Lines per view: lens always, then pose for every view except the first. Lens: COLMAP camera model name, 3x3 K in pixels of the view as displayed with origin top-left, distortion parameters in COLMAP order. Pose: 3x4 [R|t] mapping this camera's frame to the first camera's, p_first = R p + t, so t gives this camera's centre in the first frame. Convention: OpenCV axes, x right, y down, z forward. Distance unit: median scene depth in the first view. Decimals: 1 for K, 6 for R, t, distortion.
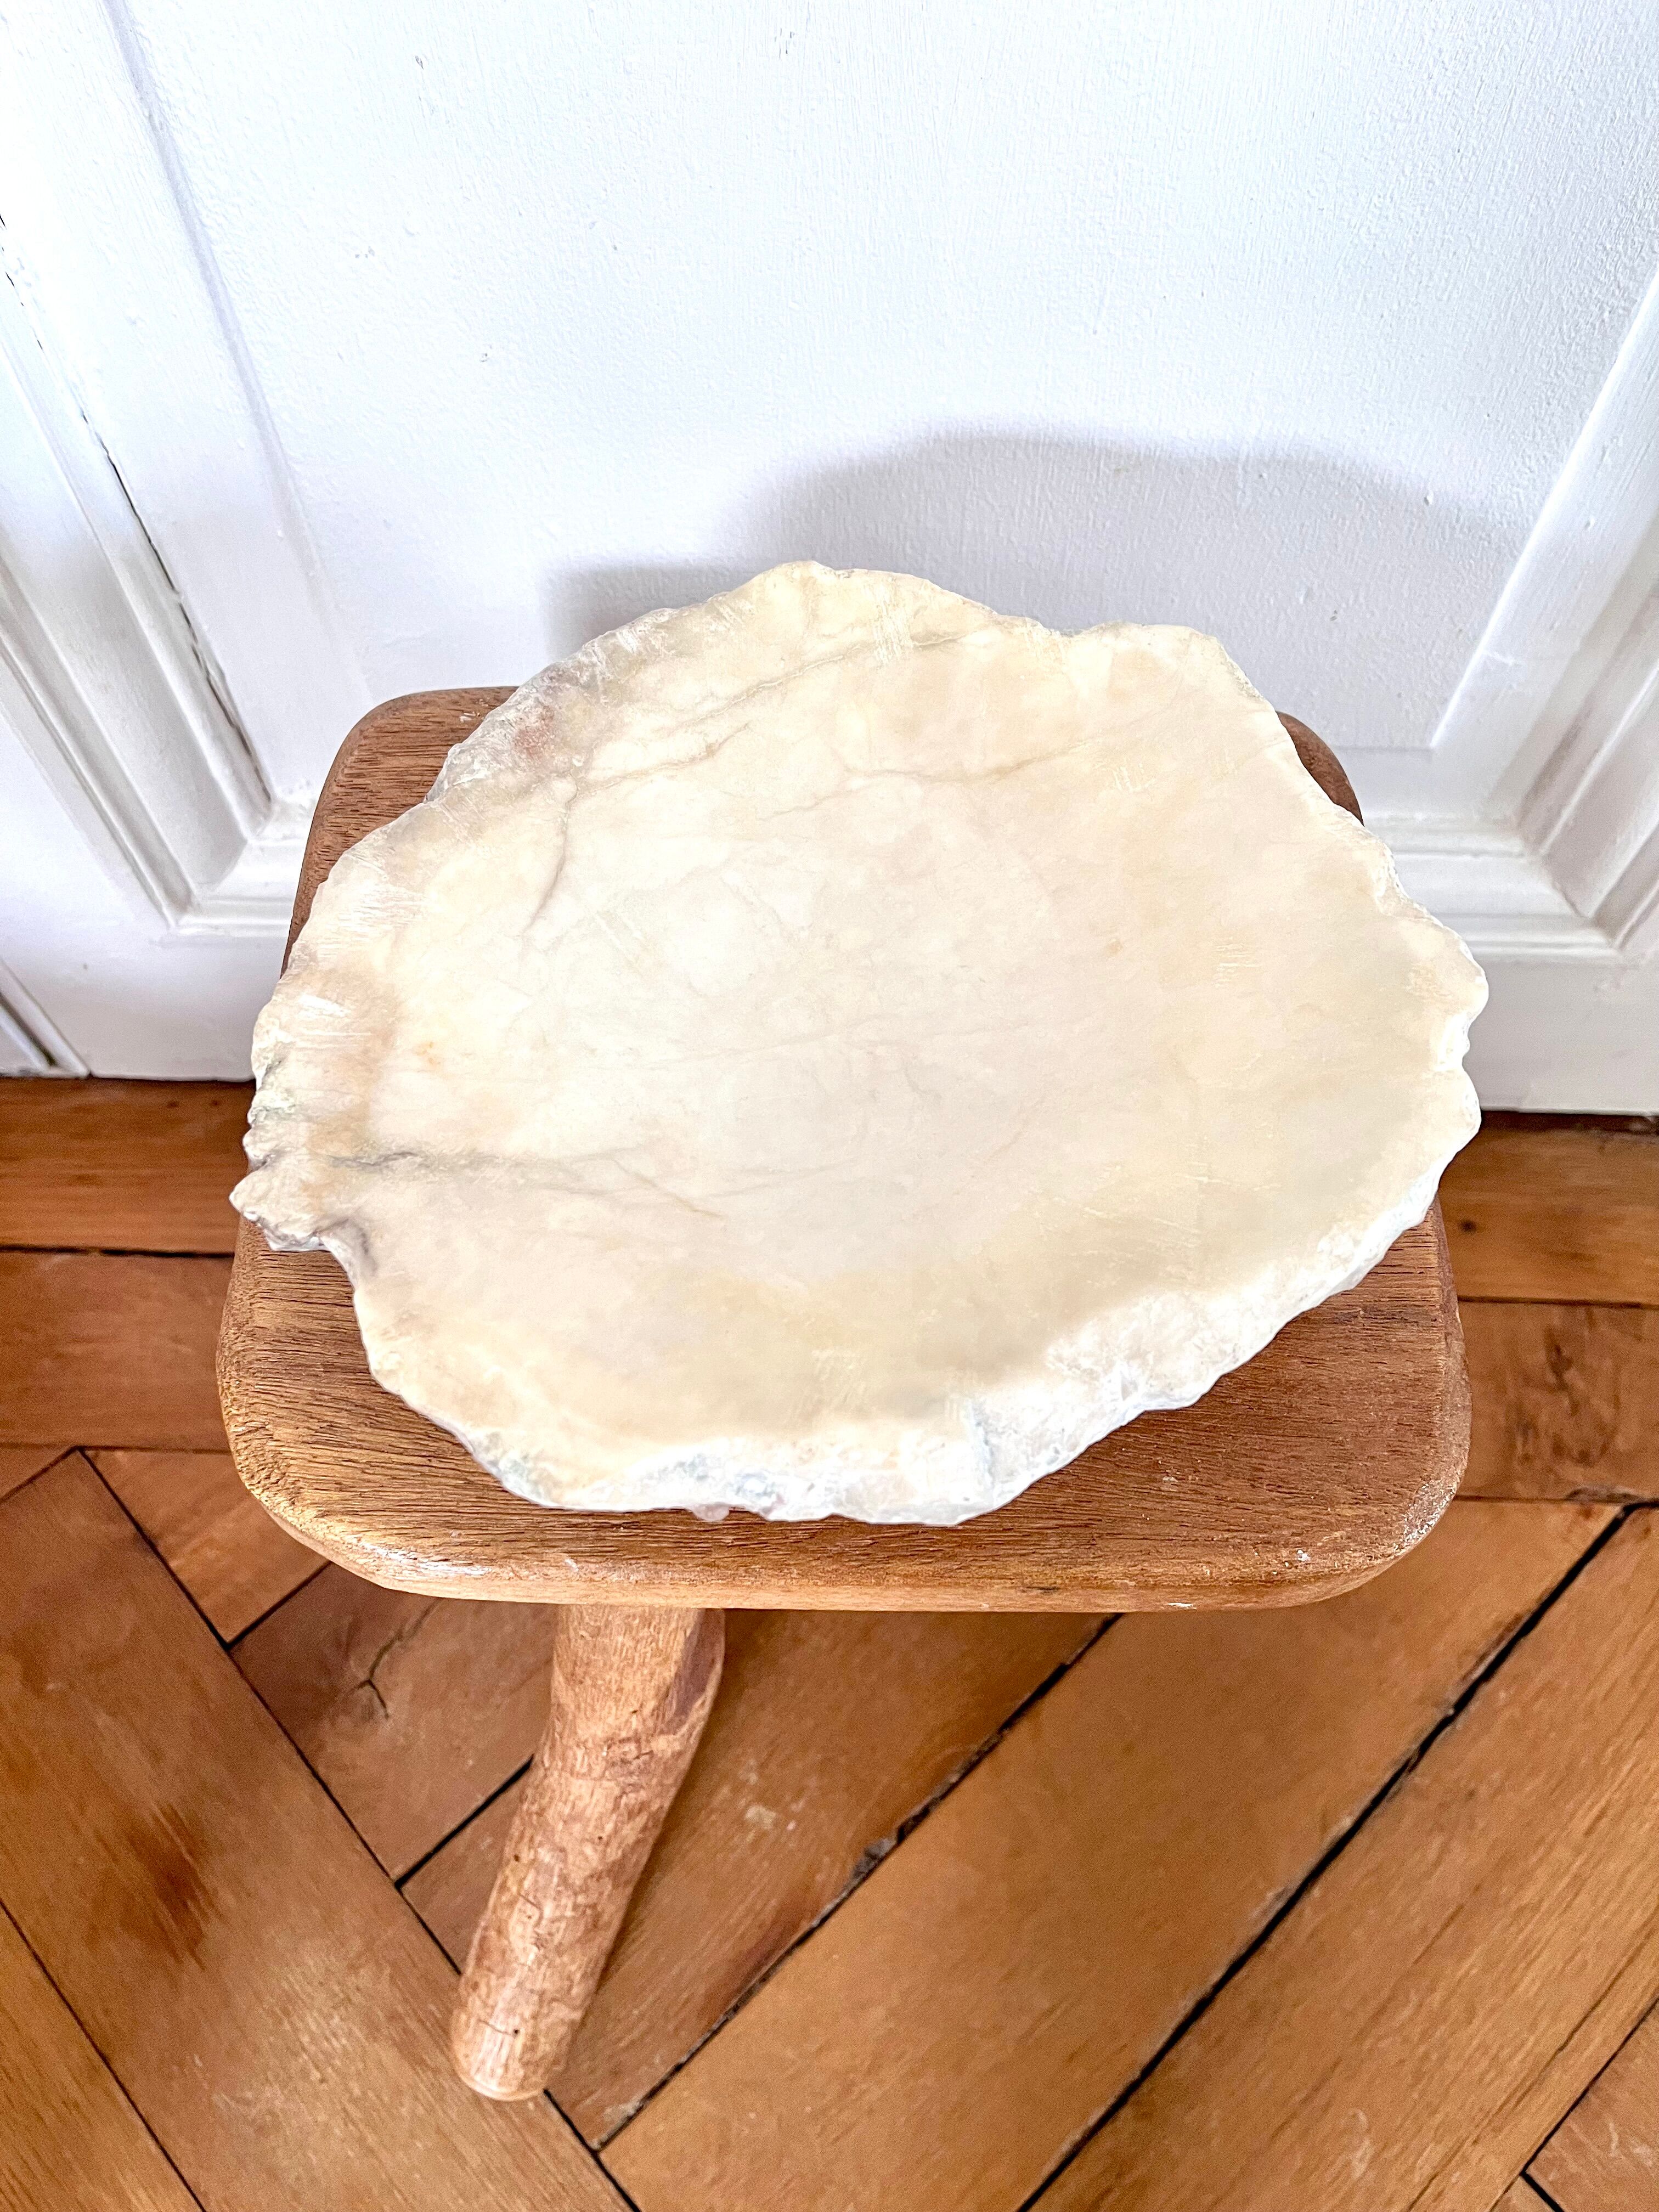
lens RADIAL K [[1723.4, 0, 817.6], [0, 1723.4, 1089.3], [0, 0, 1]] dist [0.014446, -0.016396]
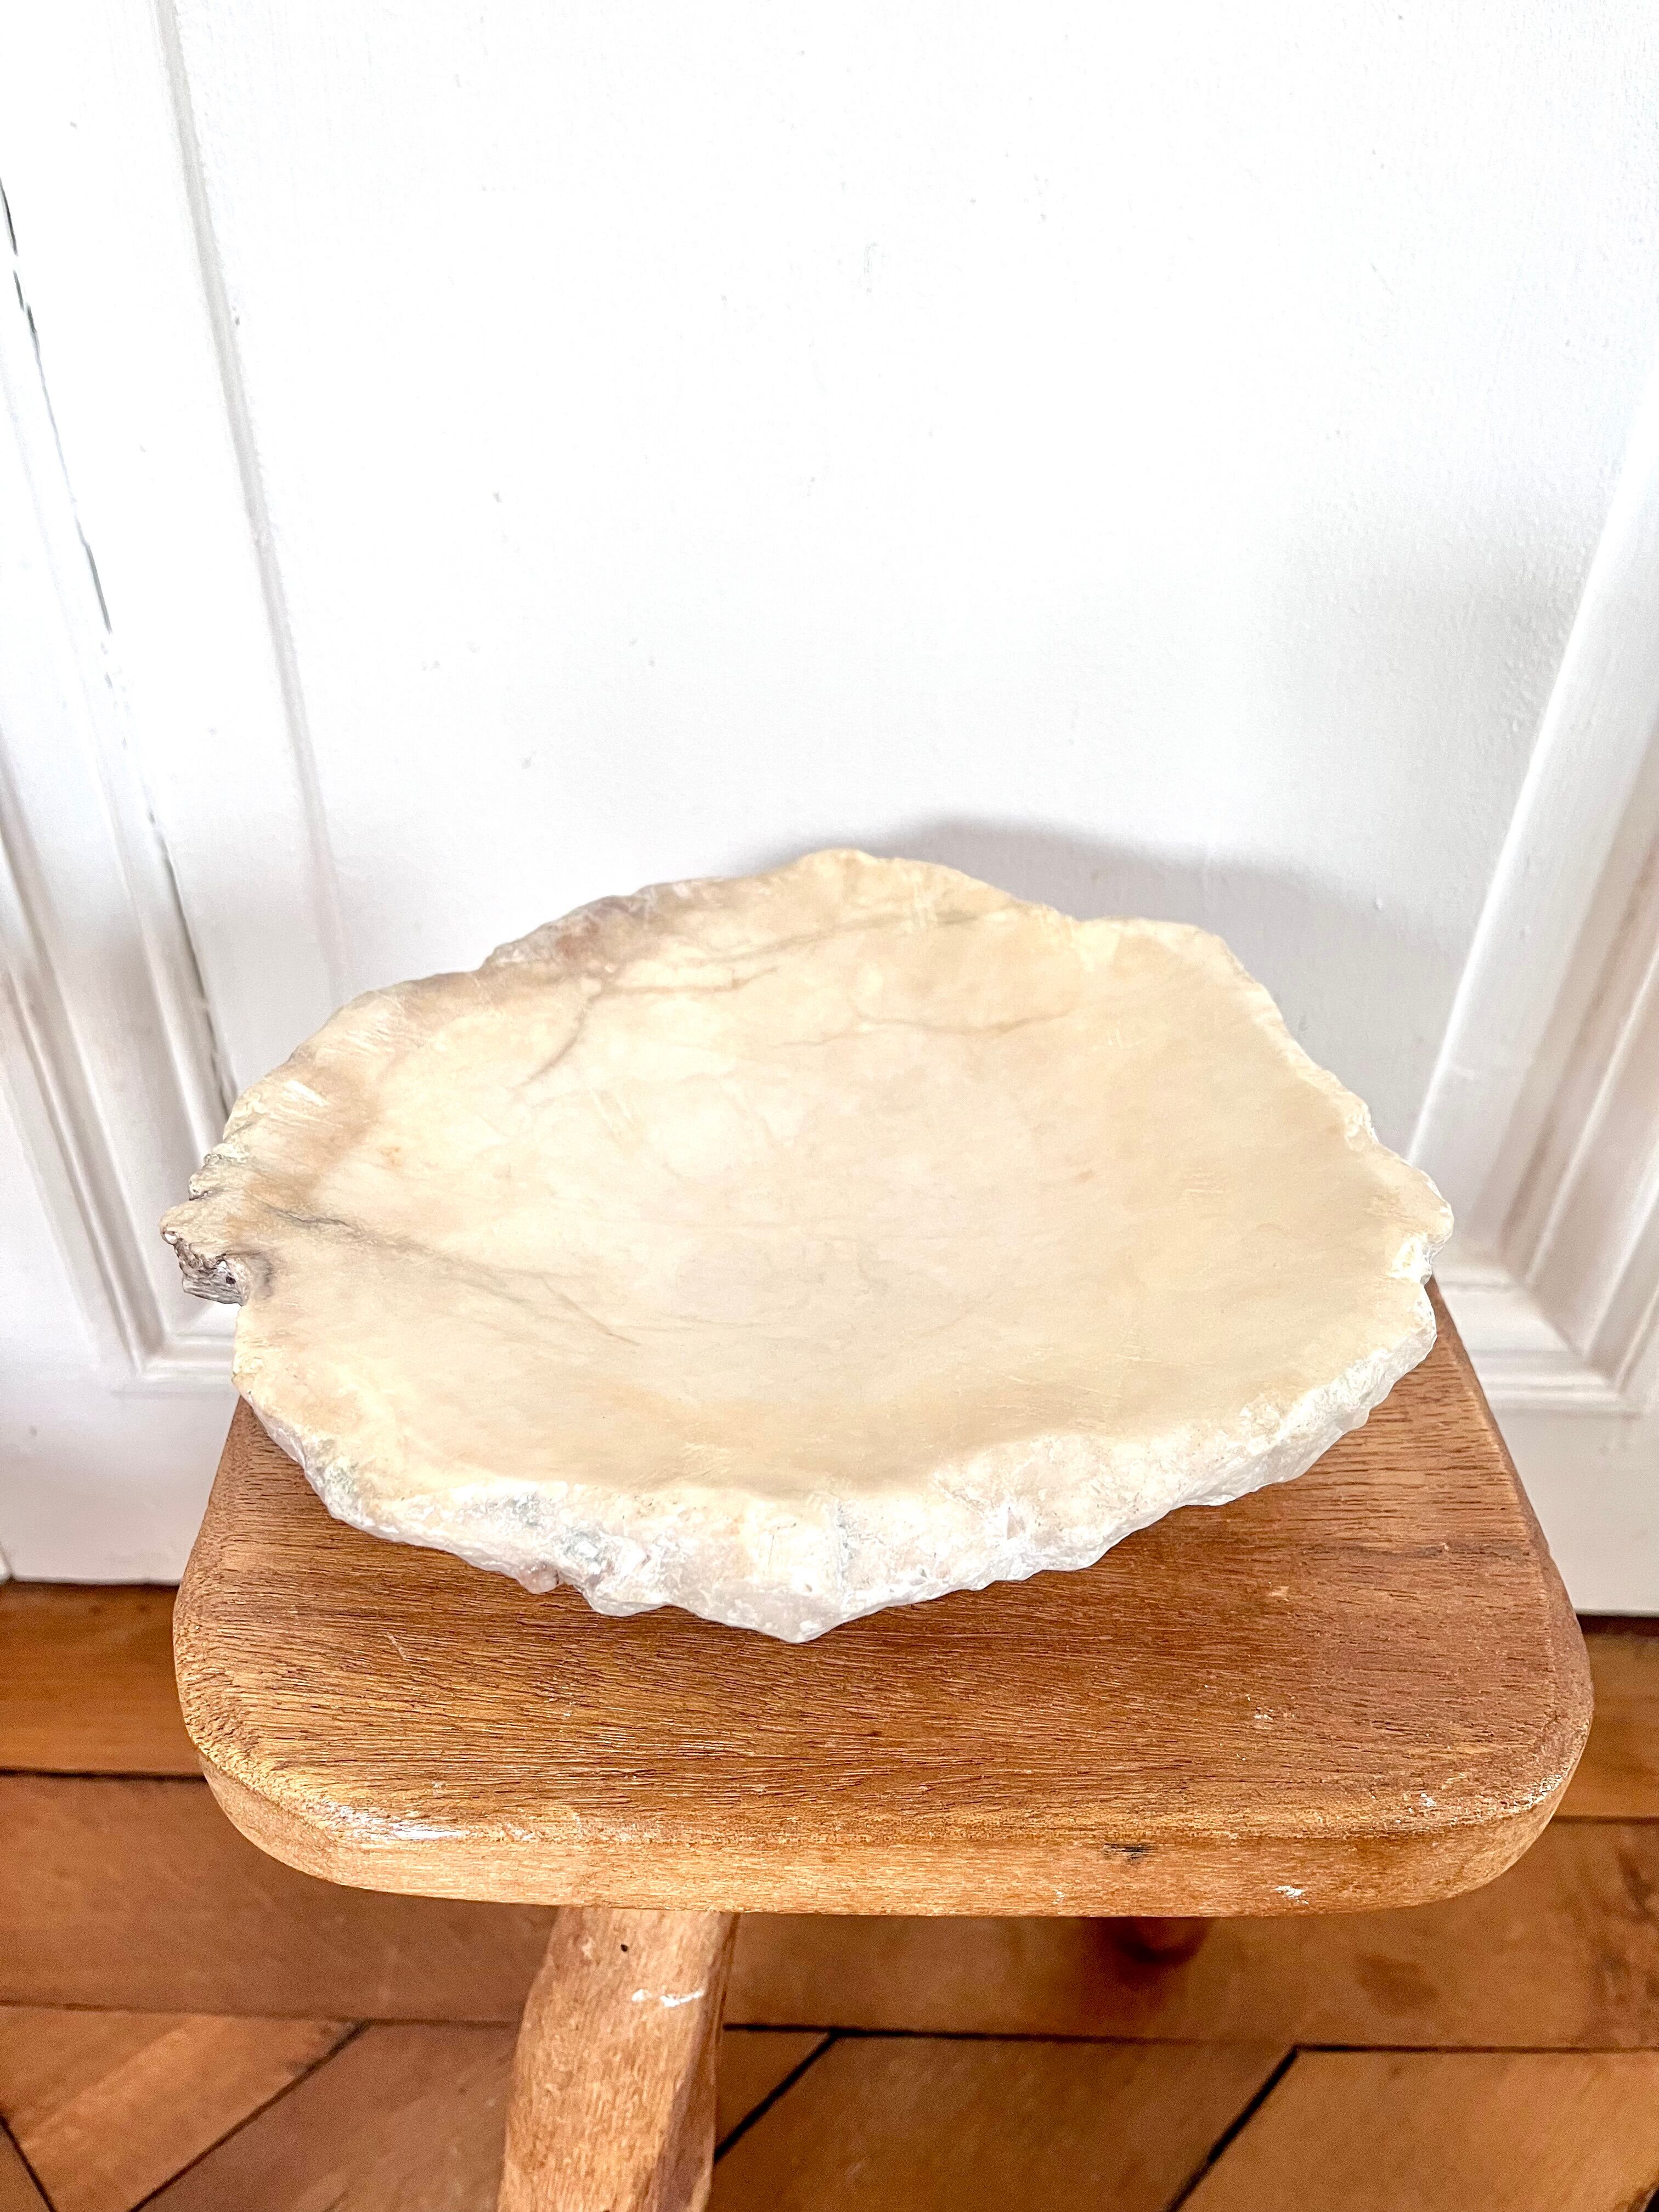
lens RADIAL K [[1730.3, 0, 811.0], [0, 1730.3, 1084.0], [0, 0, 1]] dist [0.012747, -0.037450]
pose [[0.999510, 0.006903, 0.030519, -0.039405], [0.005976, 0.915296, -0.402738, 0.206530], [-0.030714, 0.402723, 0.914807, 0.053423]]
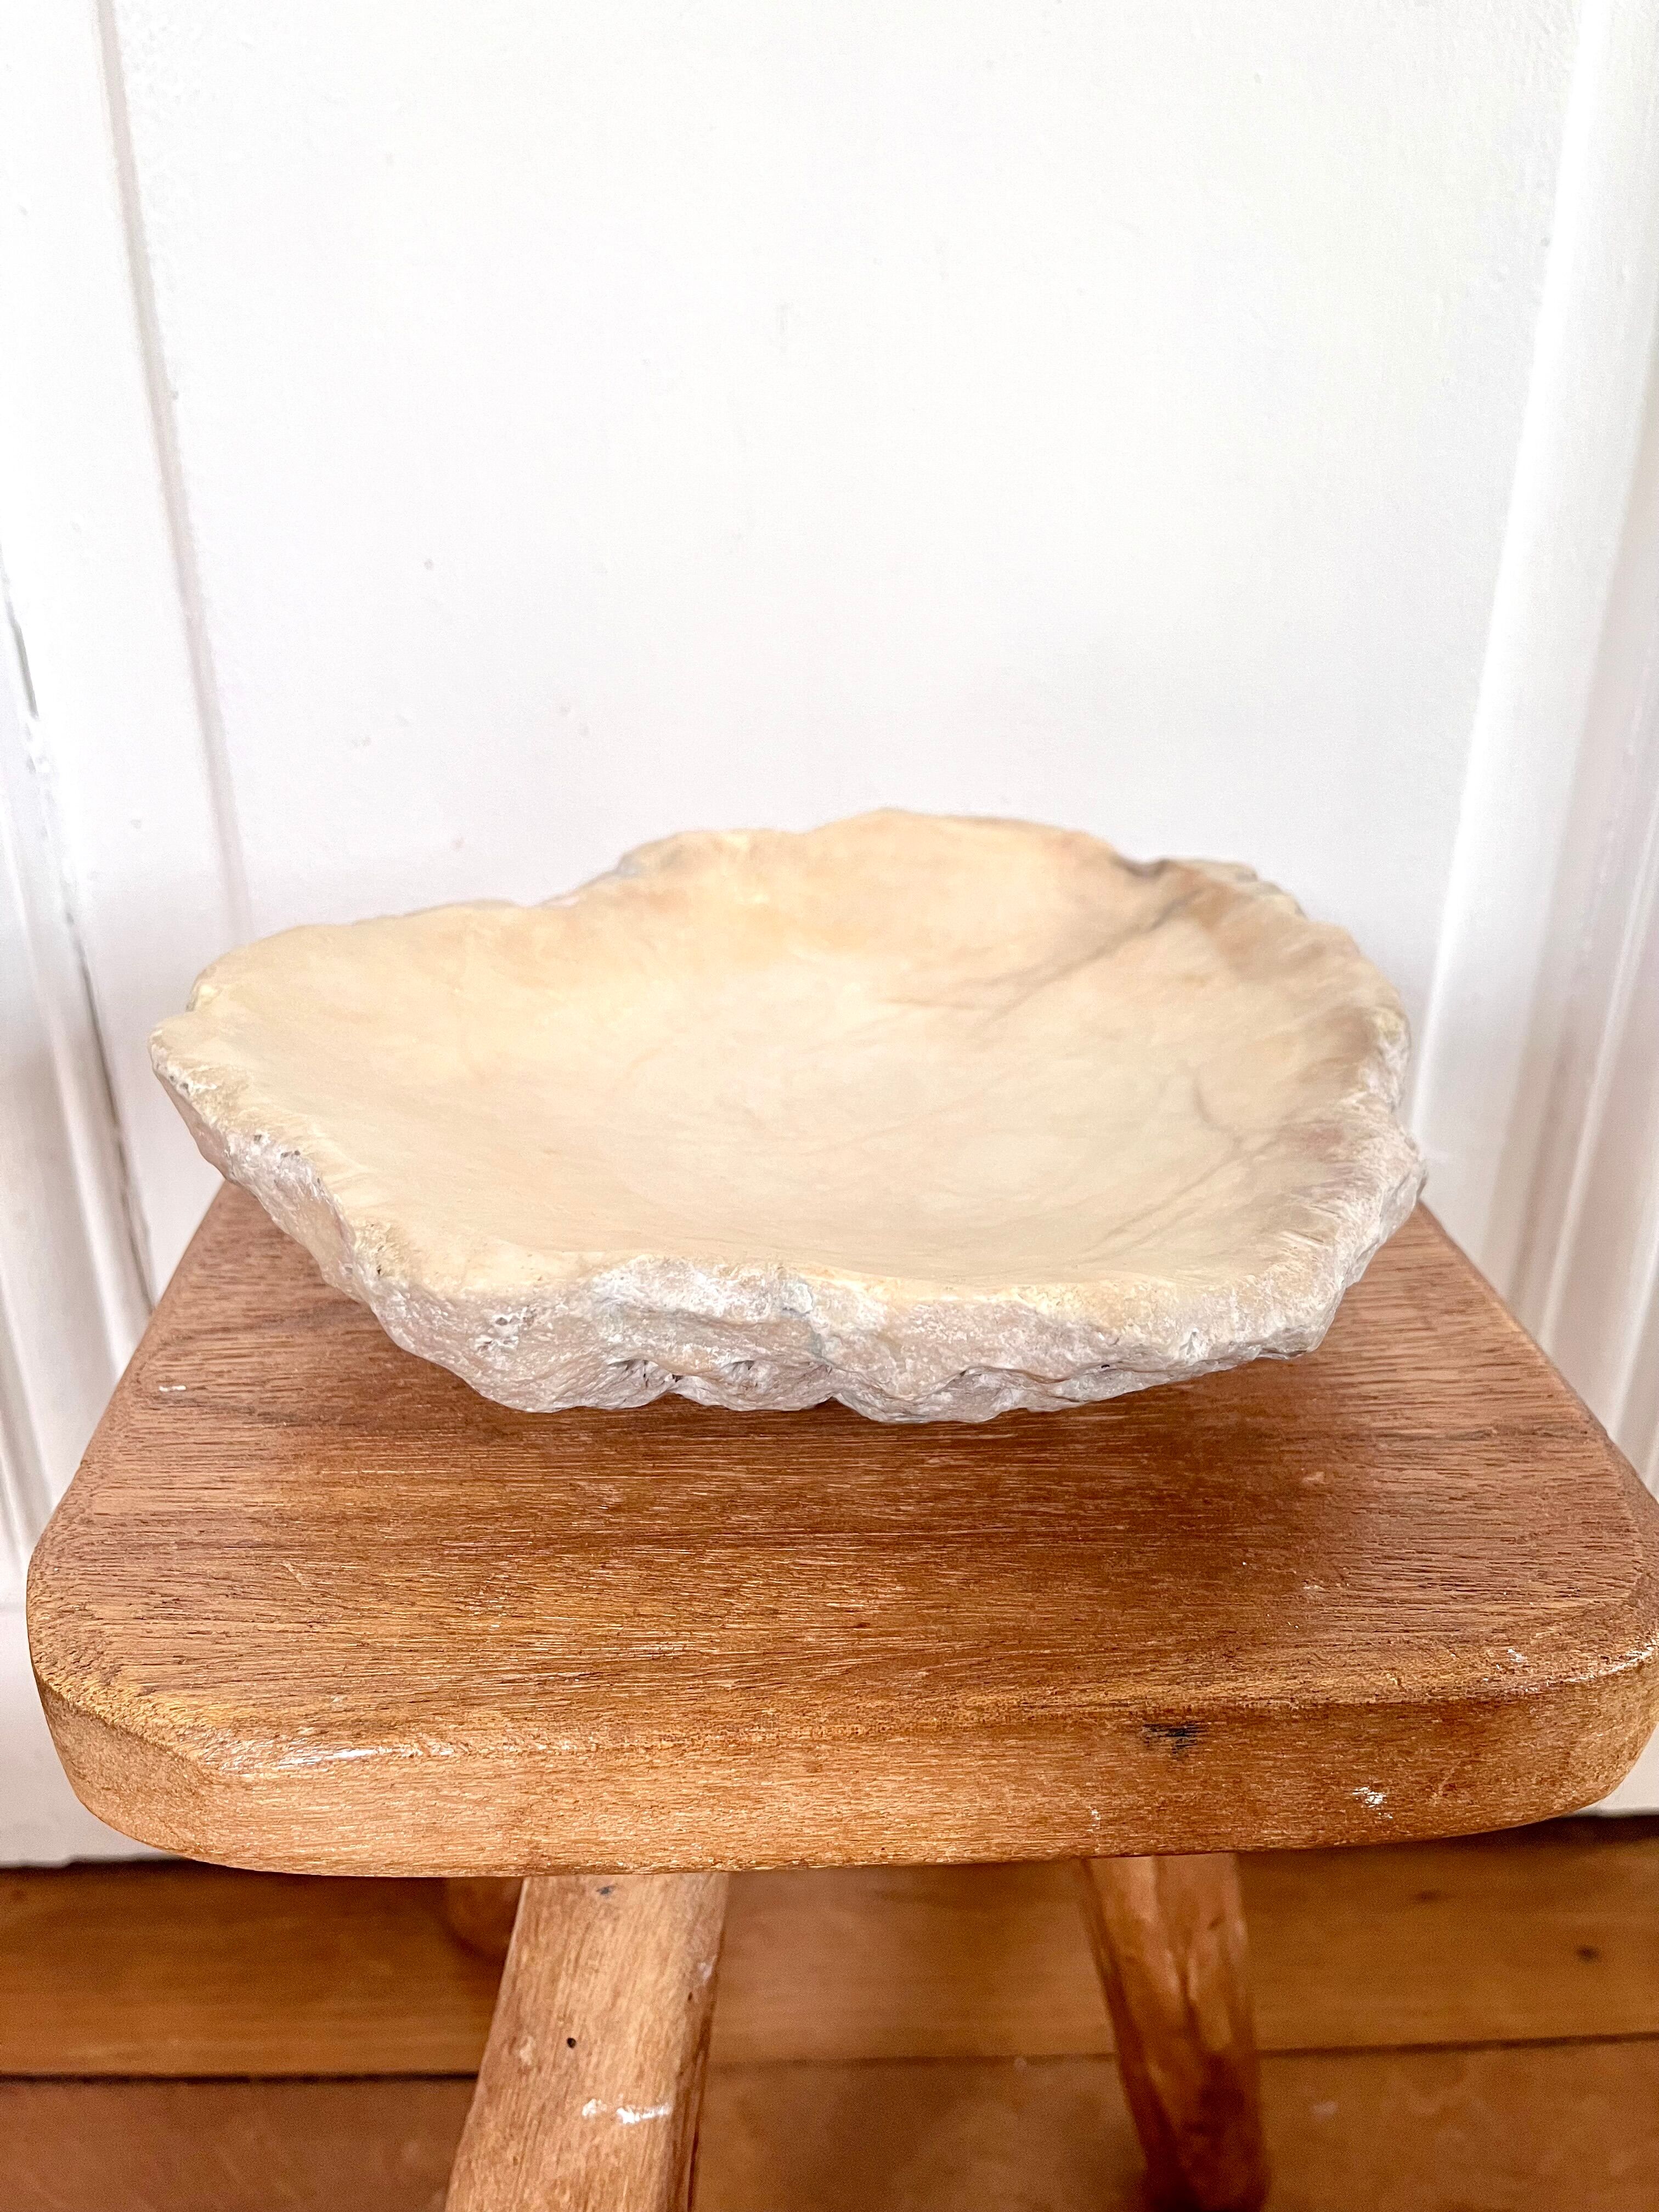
lens RADIAL K [[1730.3, 0, 817.4], [0, 1730.3, 1089.0], [0, 0, 1]] dist [0.012747, -0.037450]
pose [[0.997394, -0.025429, 0.067516, -0.040729], [0.061283, 0.792451, -0.606850, 0.361541], [-0.038072, 0.609406, 0.791944, 0.203518]]
